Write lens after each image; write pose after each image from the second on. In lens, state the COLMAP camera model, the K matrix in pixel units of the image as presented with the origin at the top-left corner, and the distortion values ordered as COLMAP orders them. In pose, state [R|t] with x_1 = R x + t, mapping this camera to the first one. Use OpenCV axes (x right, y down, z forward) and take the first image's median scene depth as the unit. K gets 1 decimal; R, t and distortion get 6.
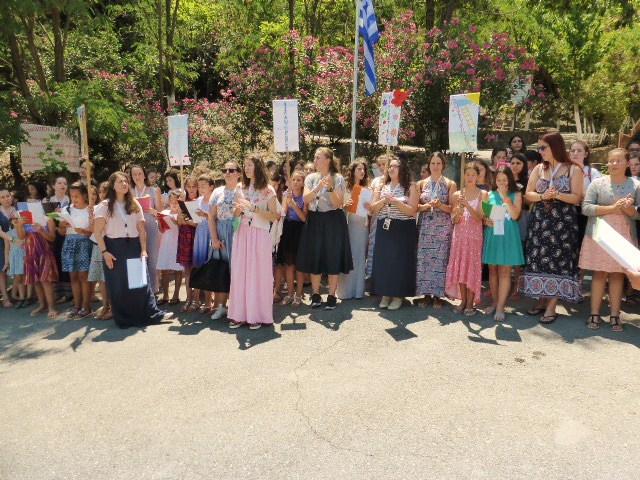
lens RADIAL K [[488.4, 0, 320.0], [0, 488.4, 240.0], [0, 0, 1]] dist [-0.002380, -0.012143]
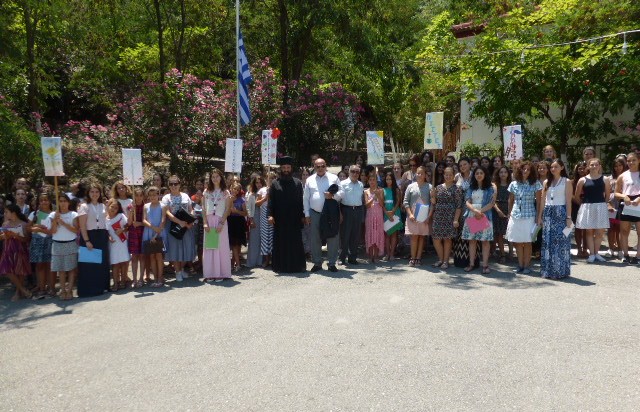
lens RADIAL K [[454.6, 0, 320.0], [0, 454.6, 206.0], [0, 0, 1]] dist [-0.001307, -0.000473]
pose [[0.949689, -0.026502, 0.312070, -0.052281], [0.055388, 0.994920, -0.084063, 0.015386], [-0.308257, 0.097118, 0.946333, -0.101967]]
